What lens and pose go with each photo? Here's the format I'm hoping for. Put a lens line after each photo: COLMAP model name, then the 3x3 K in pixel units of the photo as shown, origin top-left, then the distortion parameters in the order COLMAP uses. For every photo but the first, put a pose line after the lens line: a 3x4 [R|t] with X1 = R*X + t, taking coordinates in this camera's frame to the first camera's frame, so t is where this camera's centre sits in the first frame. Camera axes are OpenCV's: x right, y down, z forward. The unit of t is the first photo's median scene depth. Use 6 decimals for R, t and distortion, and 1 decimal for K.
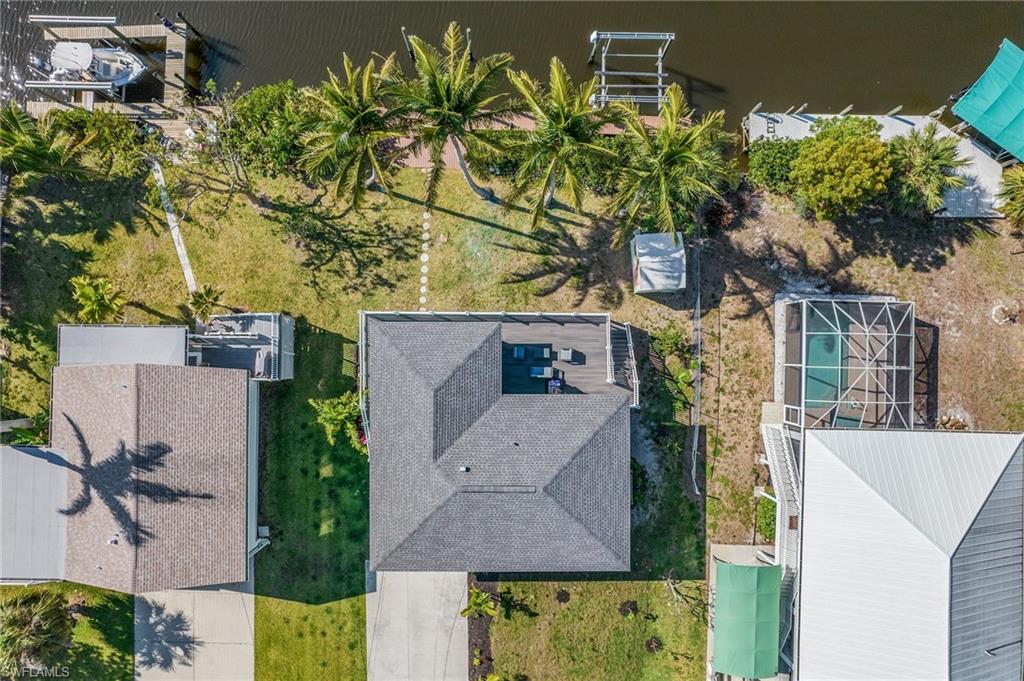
lens RADIAL K [[671.4, 0, 512.0], [0, 671.4, 340.5], [0, 0, 1]] dist [-0.066835, 0.054081]
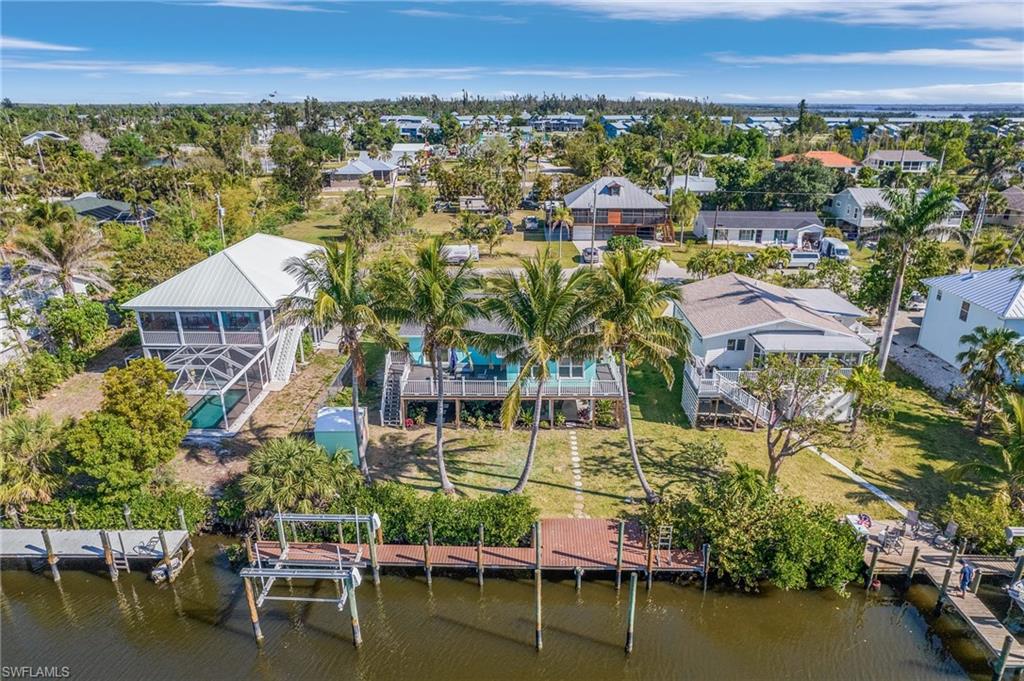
lens RADIAL K [[671.4, 0, 512.0], [0, 671.4, 340.5], [0, 0, 1]] dist [-0.066835, 0.054081]
pose [[-0.999938, 0.010397, 0.003942, -0.042754], [0.000516, -0.310772, 0.950484, -0.992723], [0.011107, 0.950428, 0.310748, 0.532649]]
